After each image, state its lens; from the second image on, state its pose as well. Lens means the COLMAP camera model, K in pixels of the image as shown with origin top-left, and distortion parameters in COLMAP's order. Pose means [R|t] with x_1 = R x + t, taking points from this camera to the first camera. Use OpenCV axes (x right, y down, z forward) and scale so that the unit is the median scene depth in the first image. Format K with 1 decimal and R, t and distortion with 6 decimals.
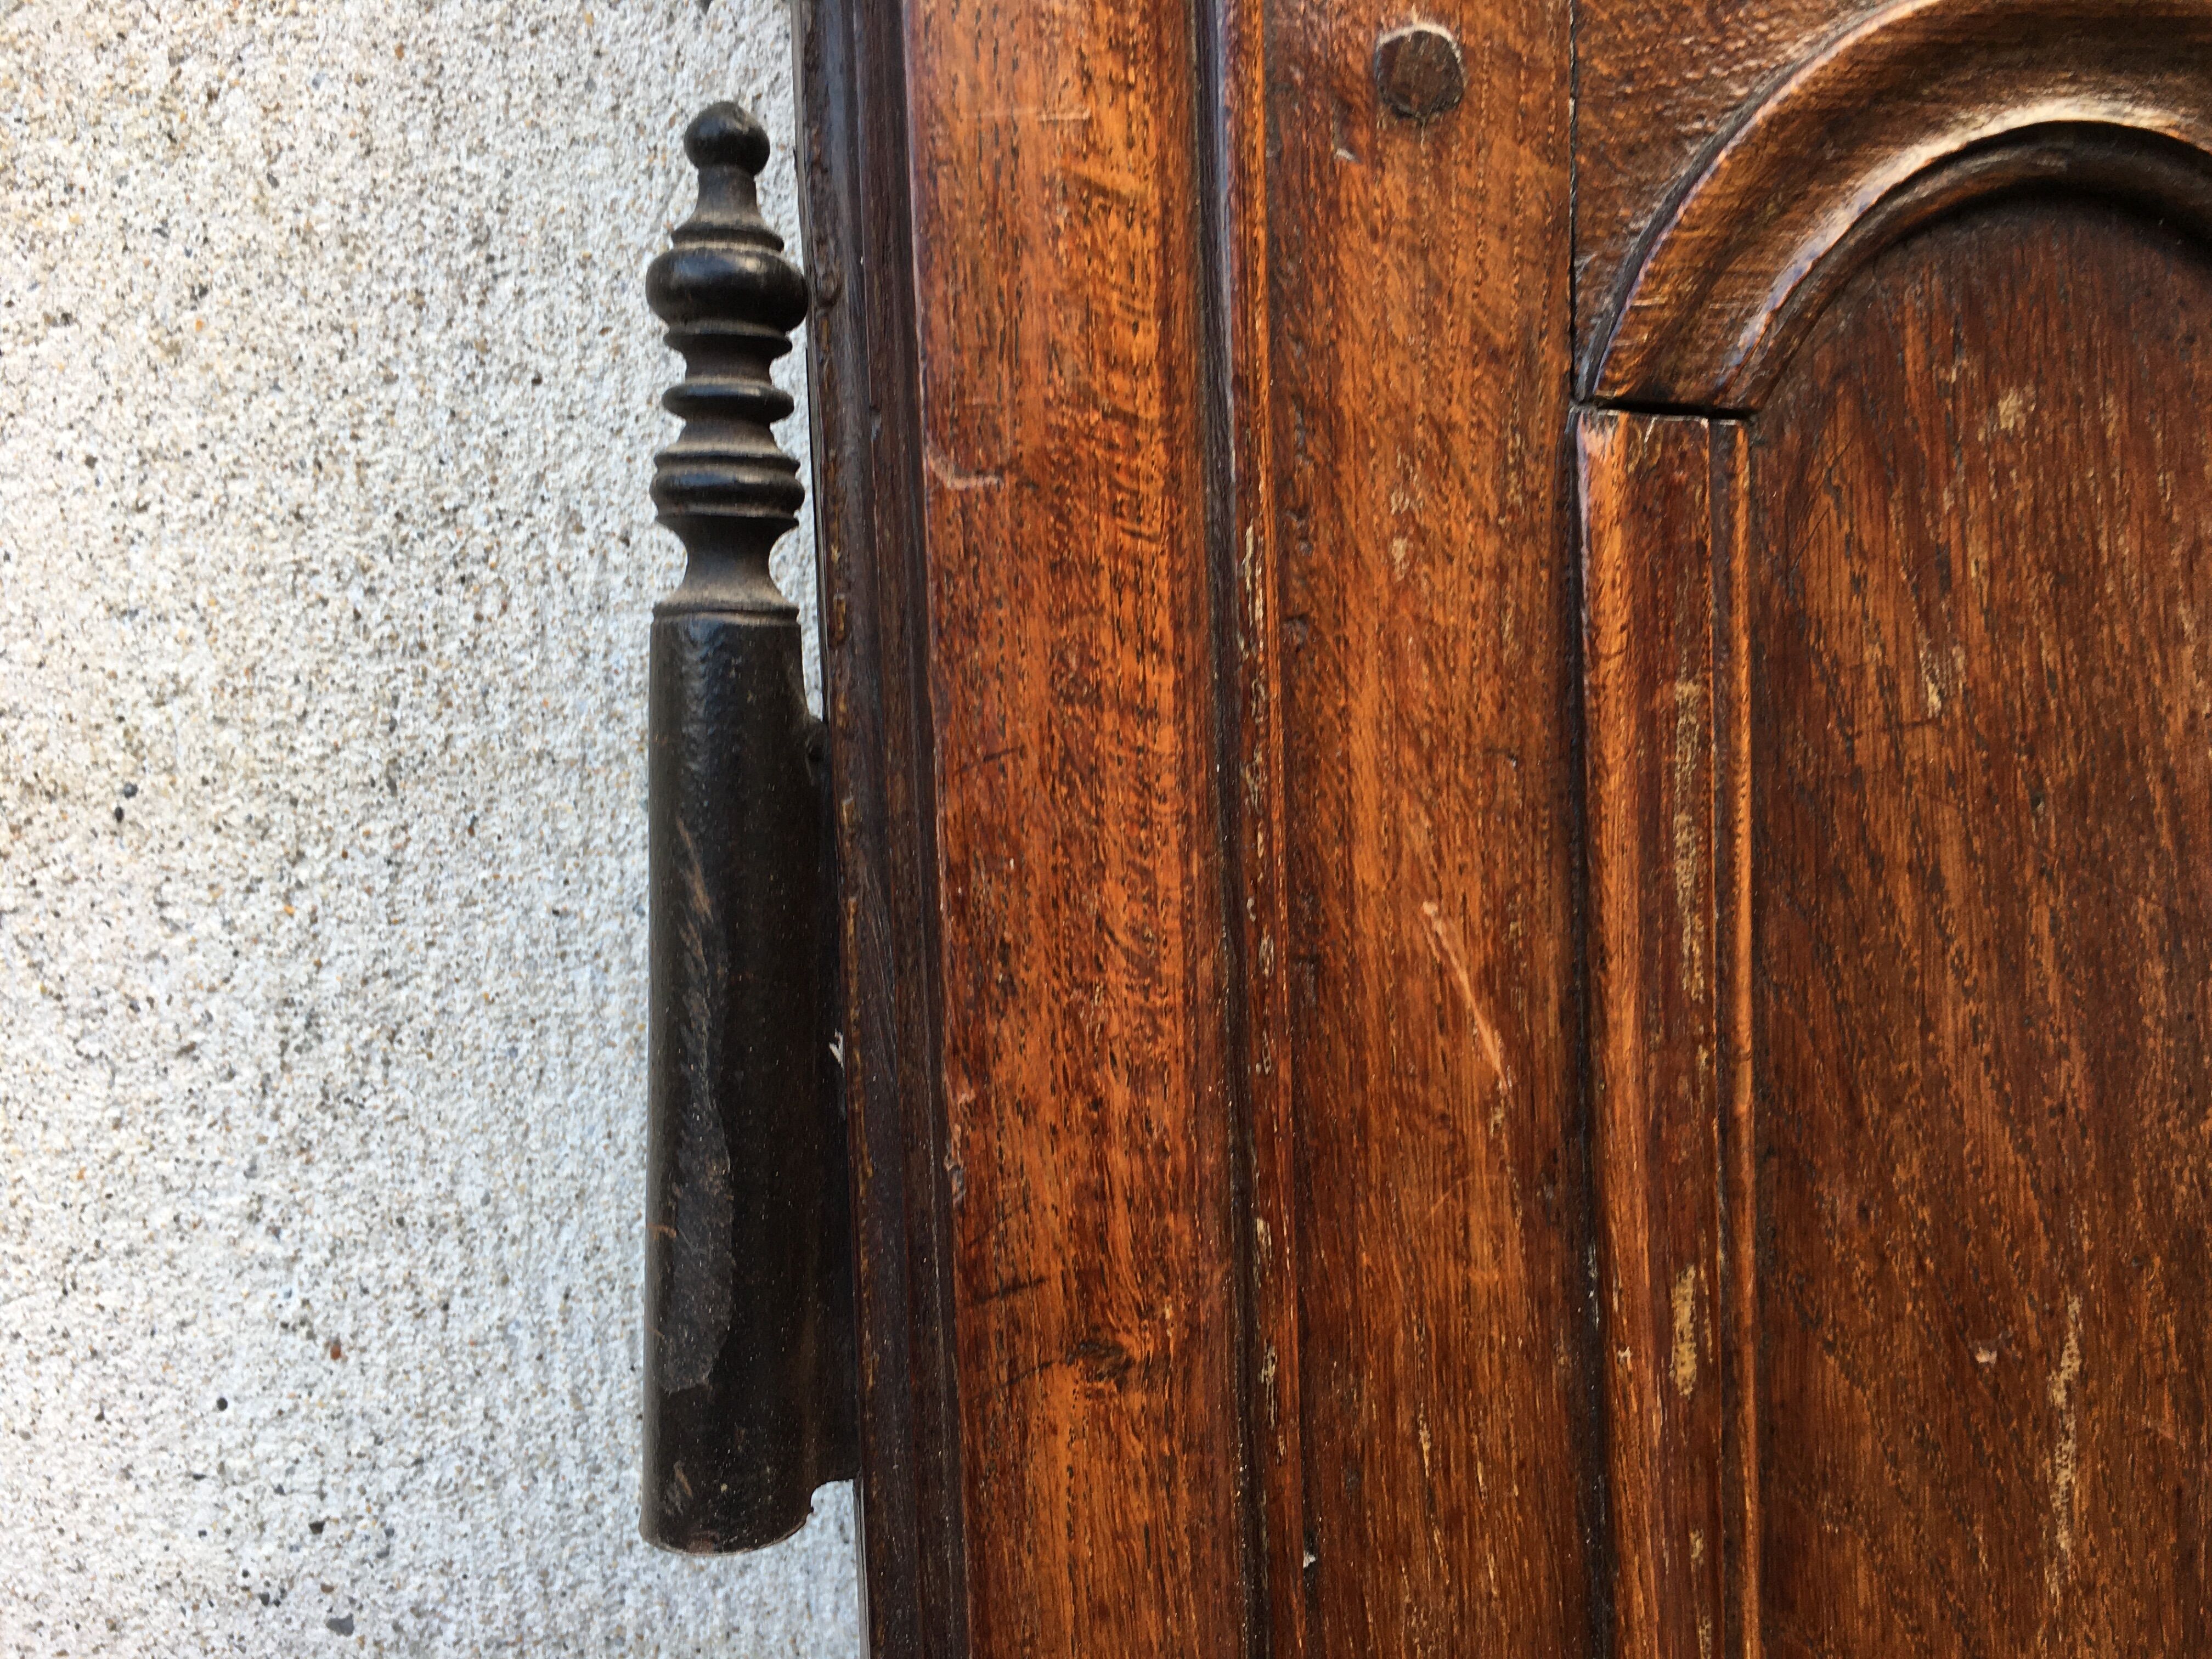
lens RADIAL K [[1889.6, 0, 1099.2], [0, 1889.6, 832.0], [0, 0, 1]] dist [0.074547, -0.110039]
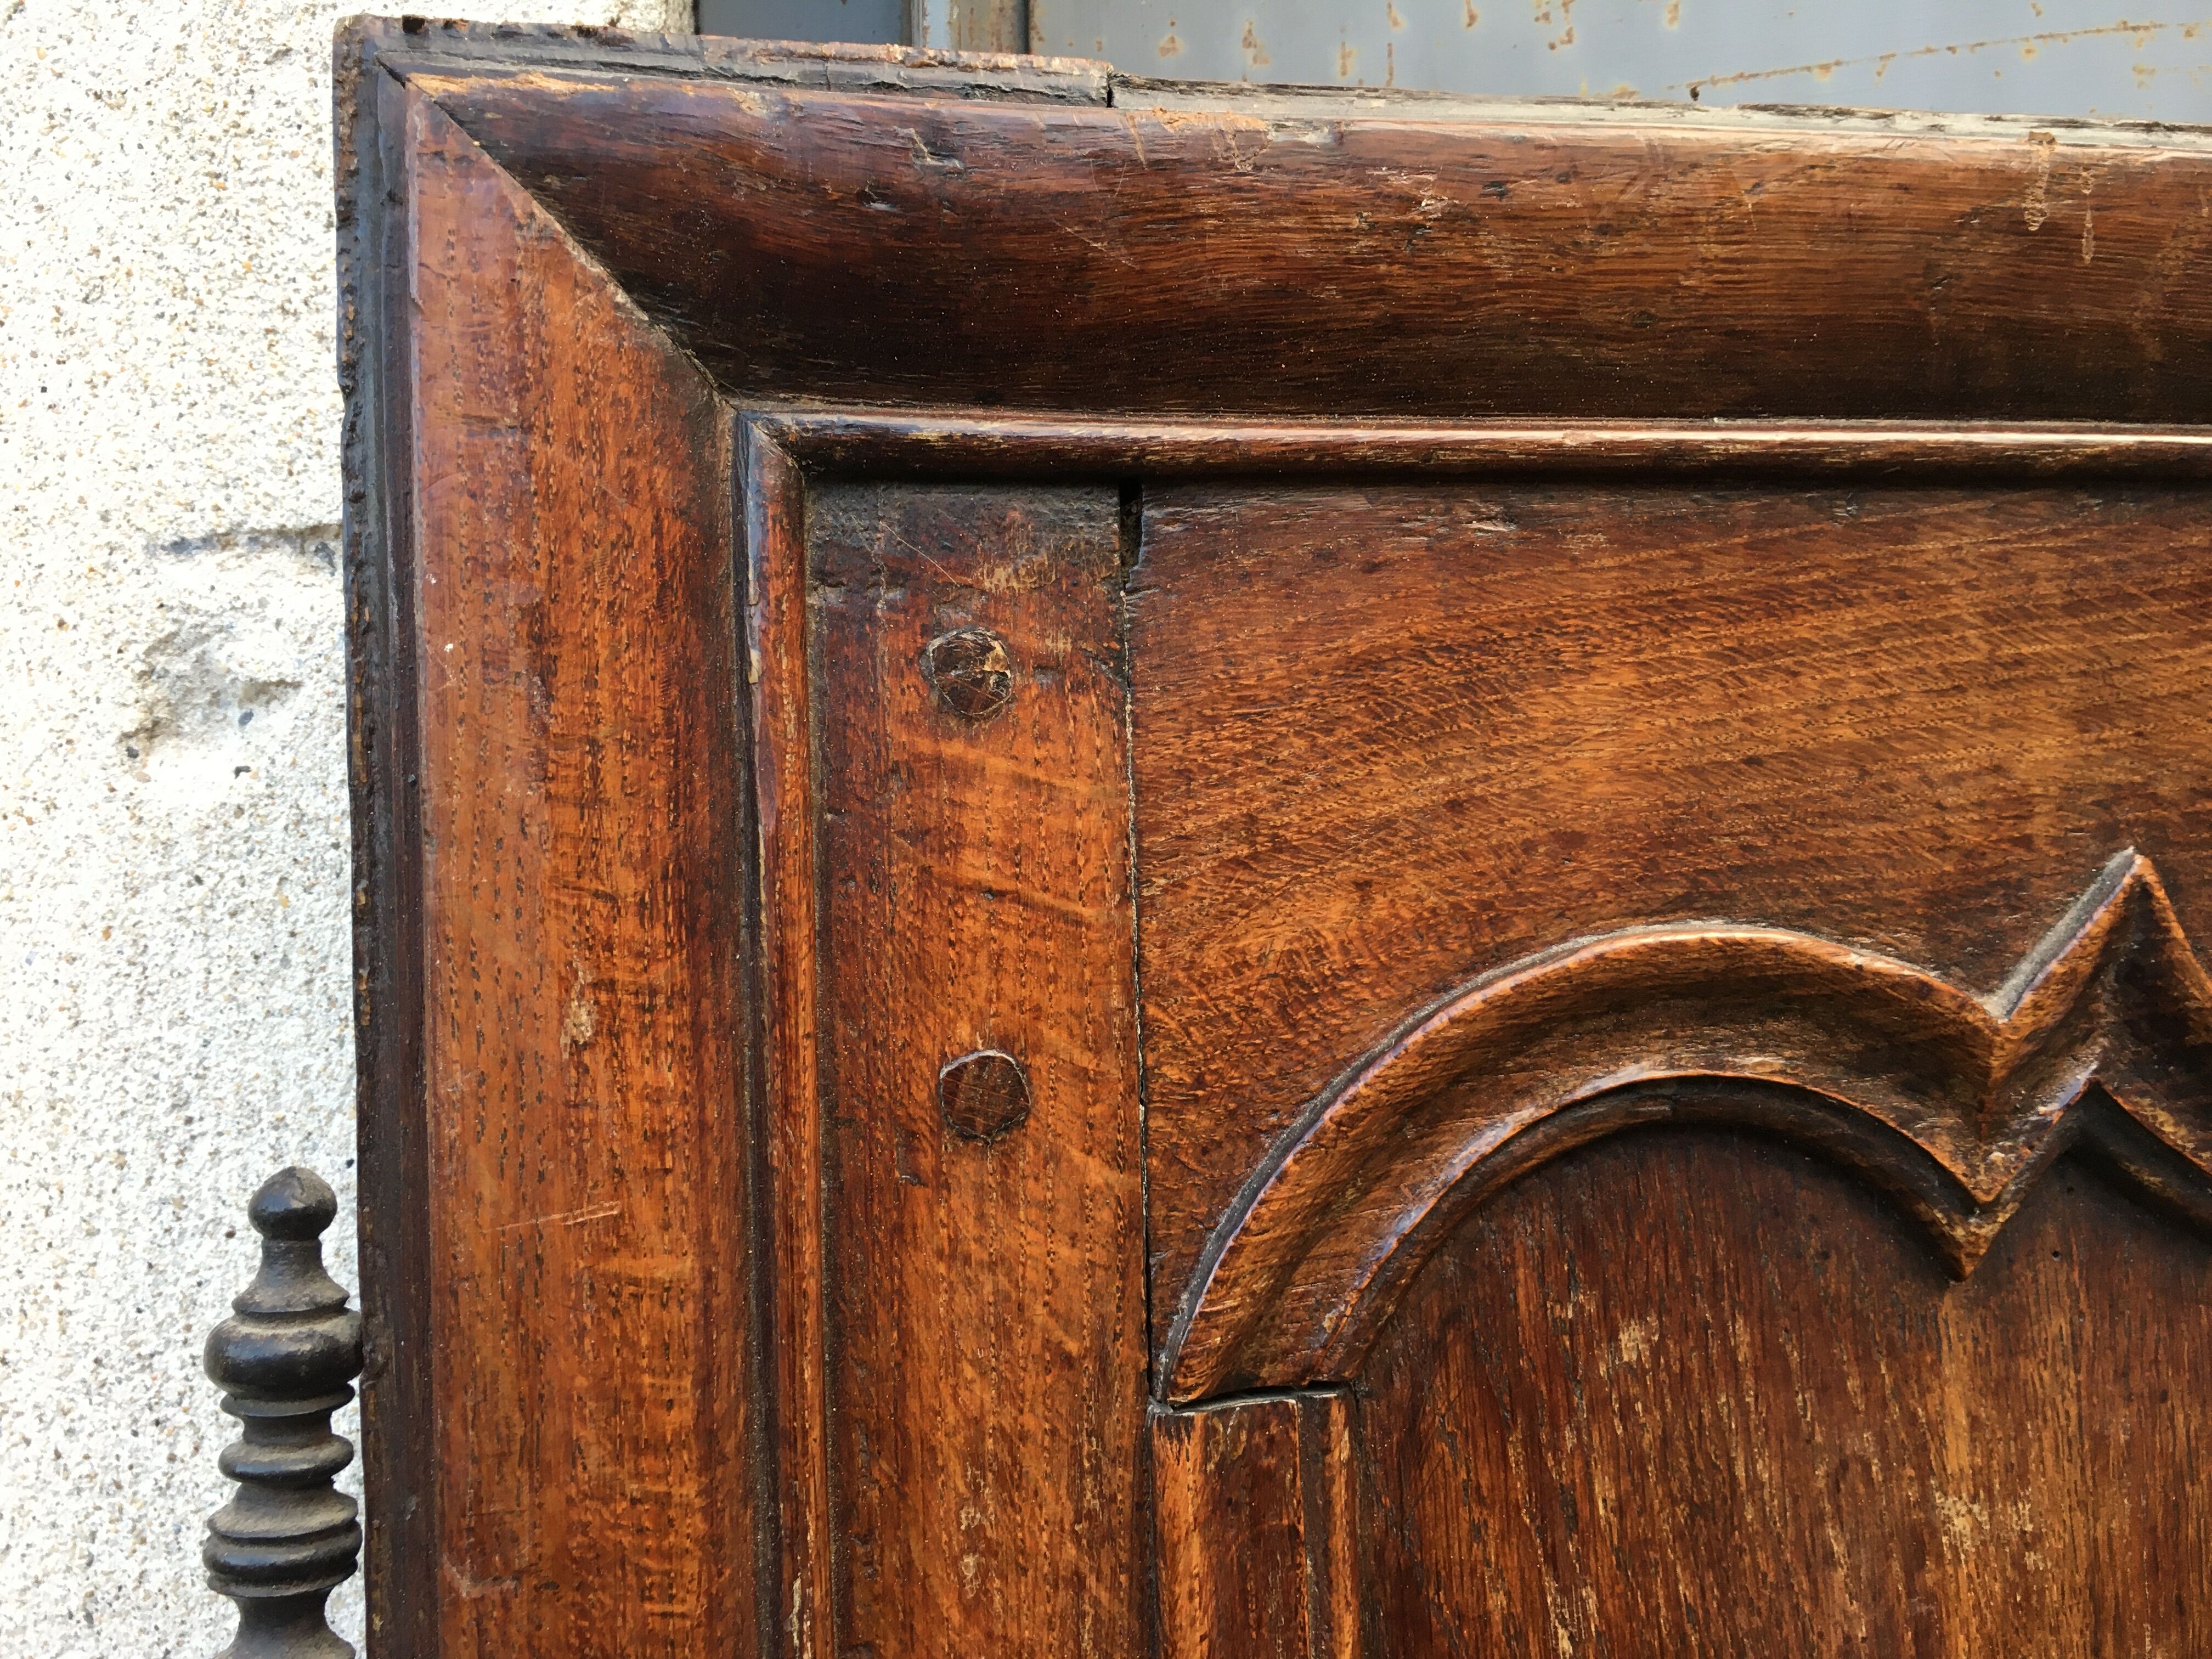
lens RADIAL K [[1889.6, 0, 1105.0], [0, 1889.6, 835.4], [0, 0, 1]] dist [0.074547, -0.110039]
pose [[0.998947, -0.008131, -0.045146, 0.267066], [0.003918, 0.995693, -0.092629, -0.421753], [0.045705, 0.092355, 0.994677, -0.027407]]
